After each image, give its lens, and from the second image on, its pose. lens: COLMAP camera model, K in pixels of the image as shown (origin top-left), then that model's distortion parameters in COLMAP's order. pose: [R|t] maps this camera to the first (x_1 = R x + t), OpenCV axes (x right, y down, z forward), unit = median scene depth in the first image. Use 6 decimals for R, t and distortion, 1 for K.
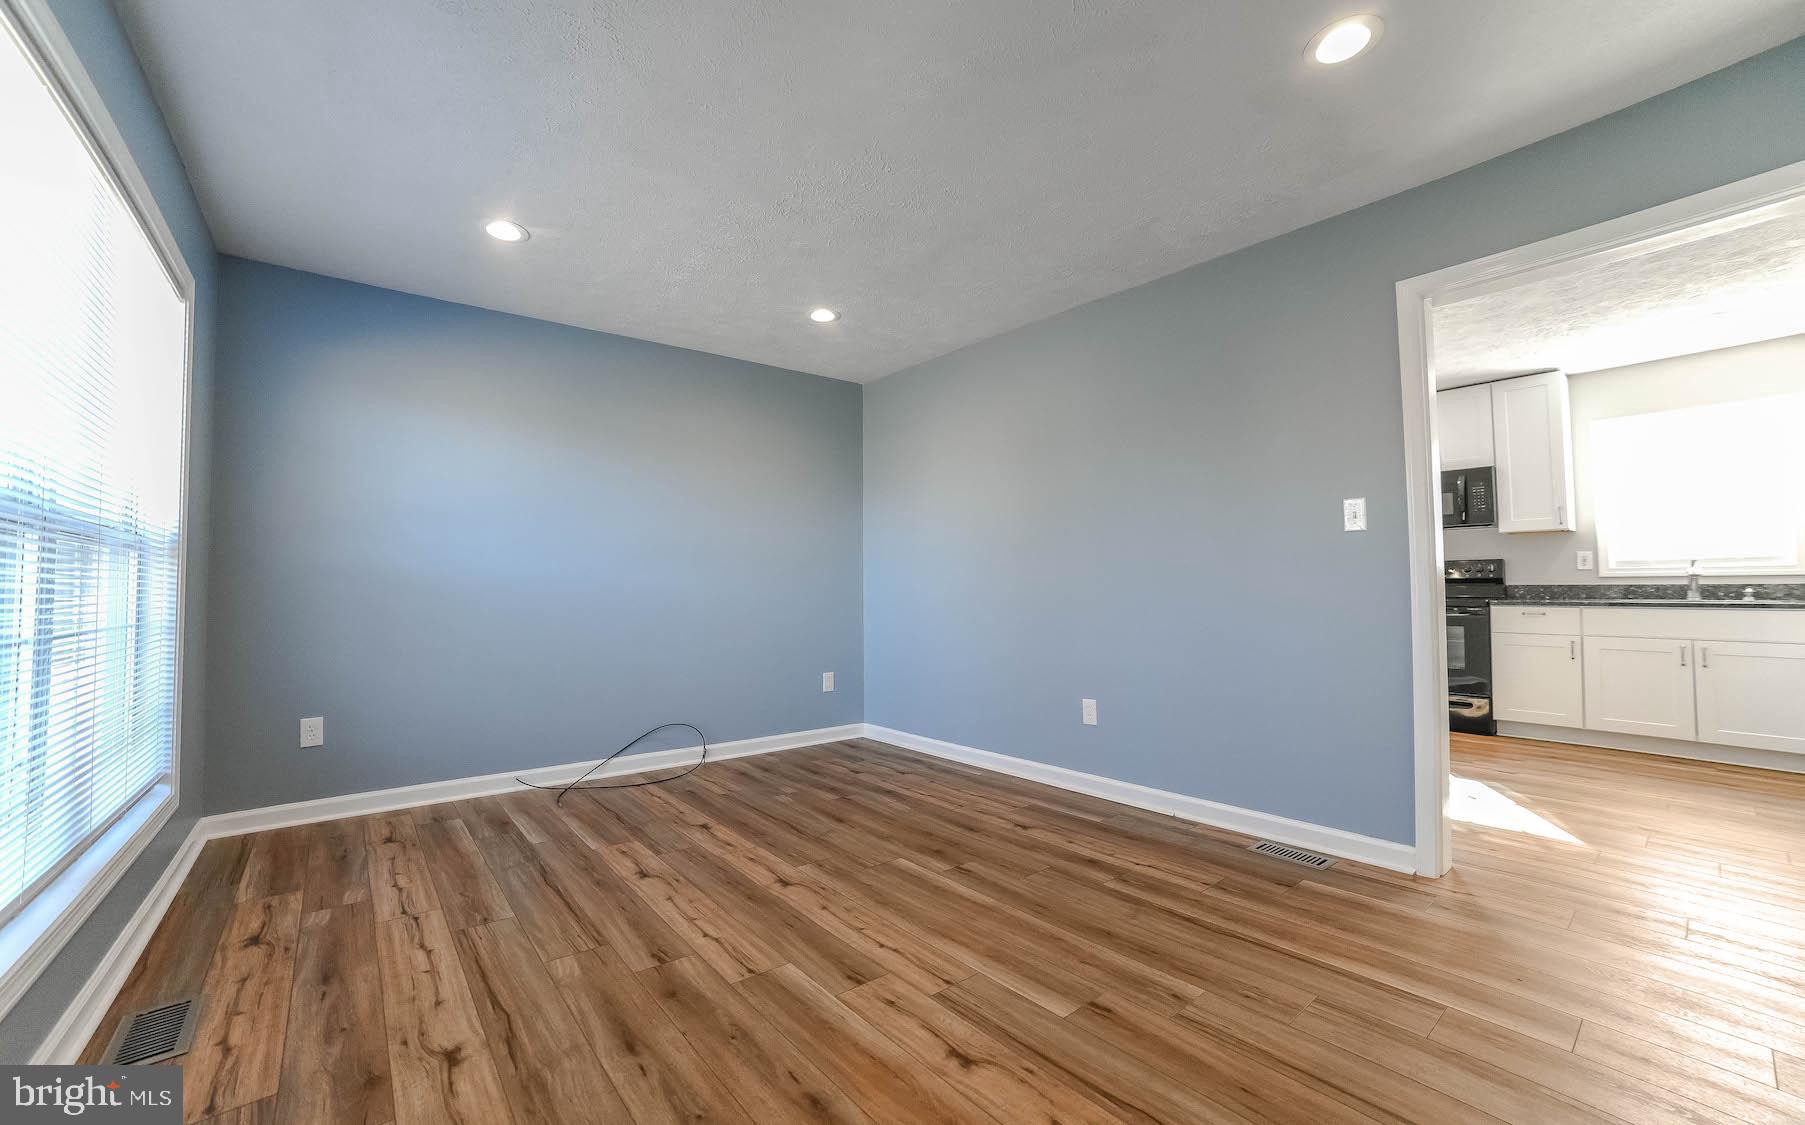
lens RADIAL K [[719.1, 0, 902.5], [0, 719.1, 562.5], [0, 0, 1]] dist [0.000441, 0.000139]
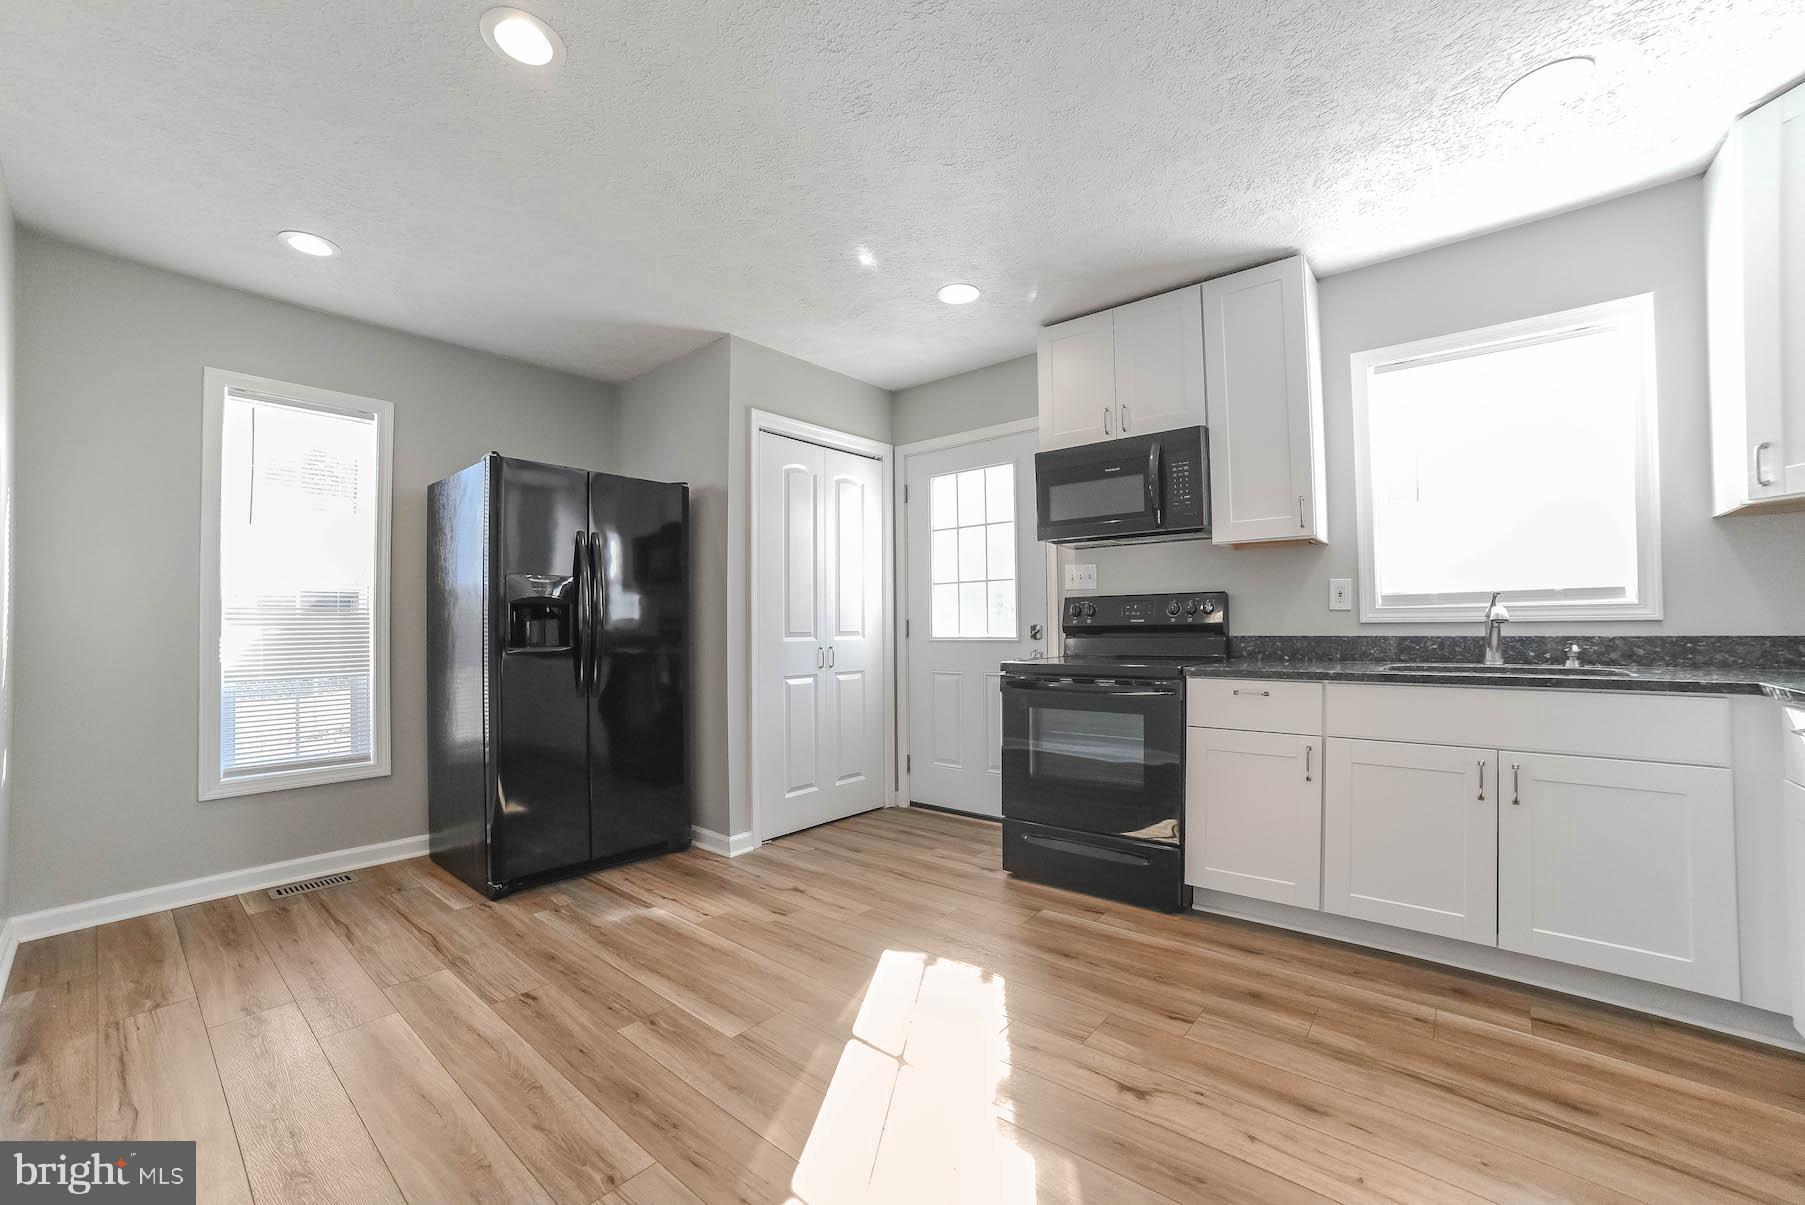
lens RADIAL K [[727.3, 0, 906.4], [0, 727.3, 615.5], [0, 0, 1]] dist [-0.093475, 0.032816]
pose [[0.986658, 0.001008, 0.162805, 0.550218], [-0.004263, 0.999798, 0.019645, 0.005224], [-0.162753, -0.020077, 0.986463, 0.534946]]
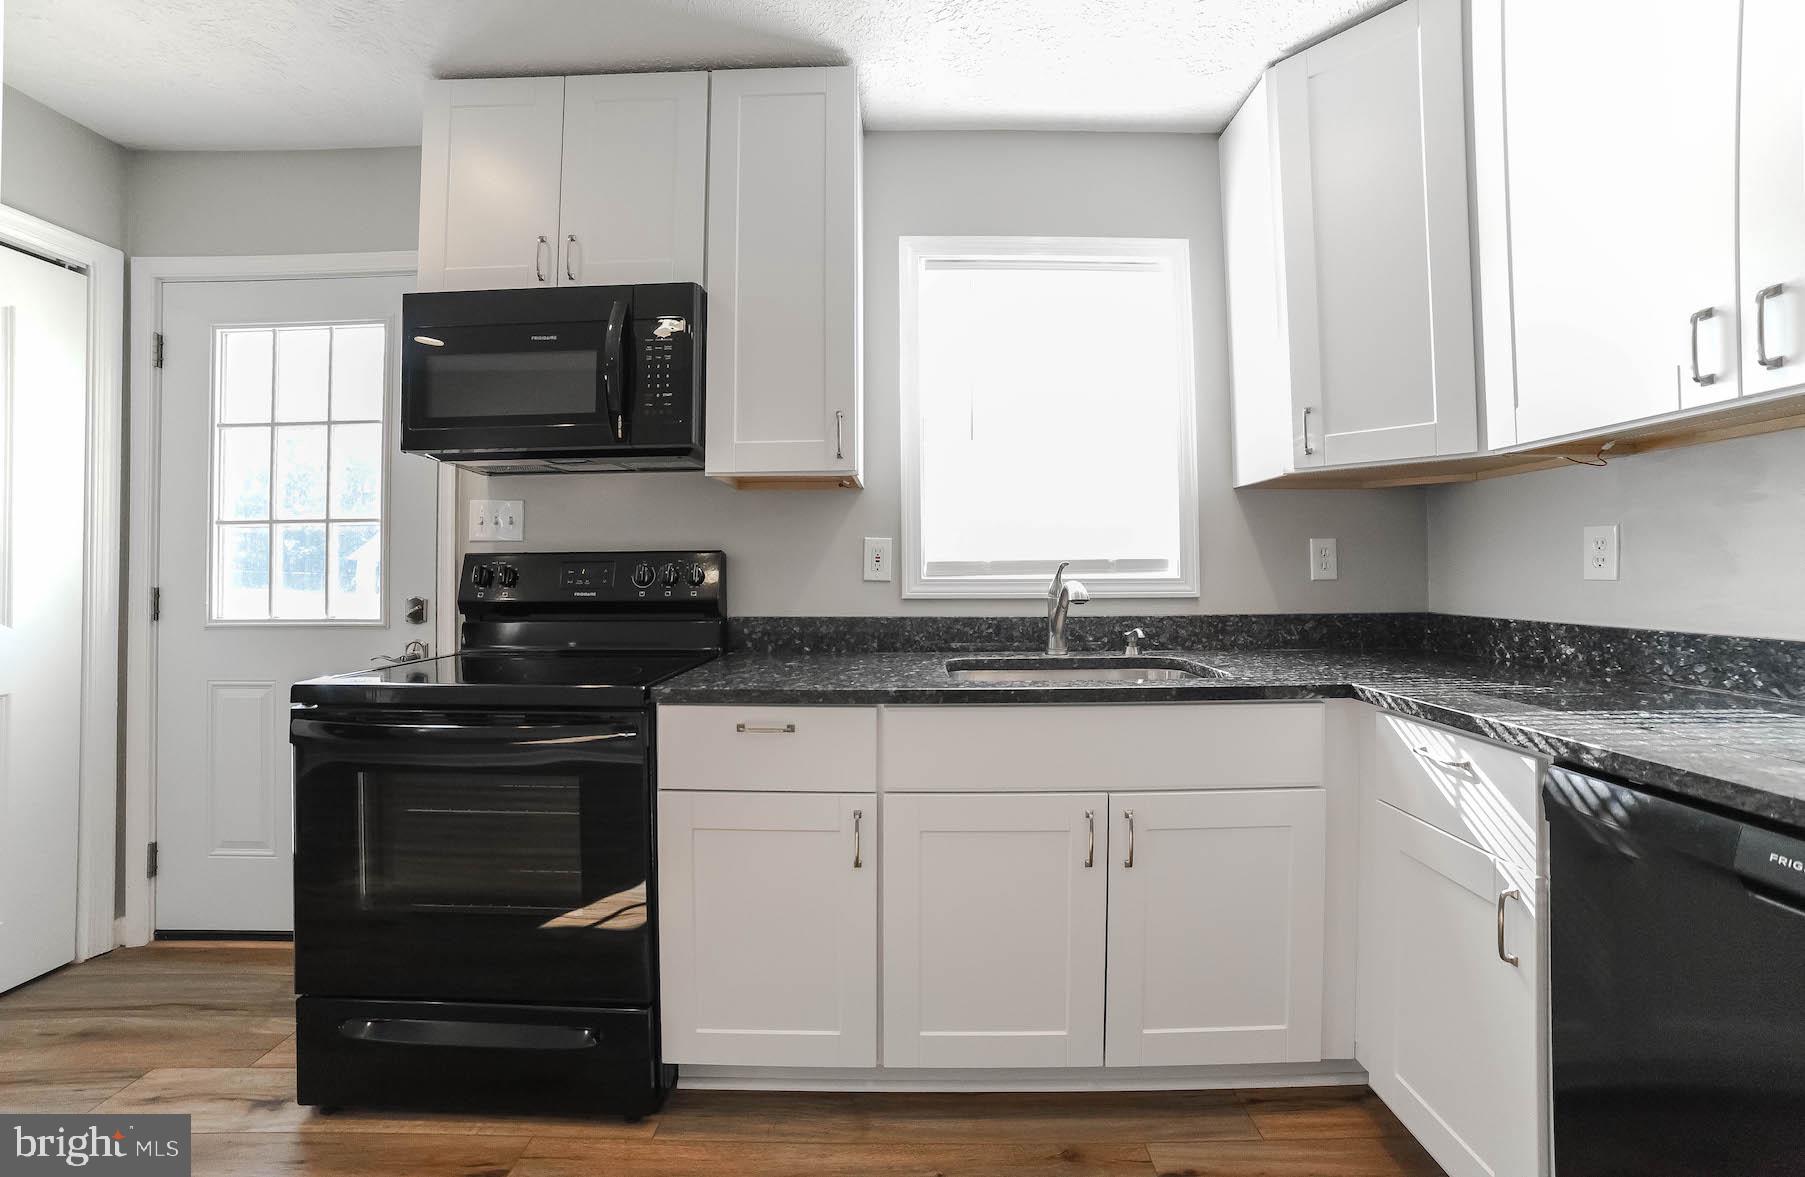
lens RADIAL K [[706.4, 0, 908.7], [0, 706.4, 565.4], [0, 0, 1]] dist [-0.073017, 0.023947]
pose [[0.662042, 0.015146, 0.749314, 0.700997], [-0.027155, 0.999624, 0.003787, -0.001302], [-0.748975, -0.022855, 0.662204, 0.767832]]
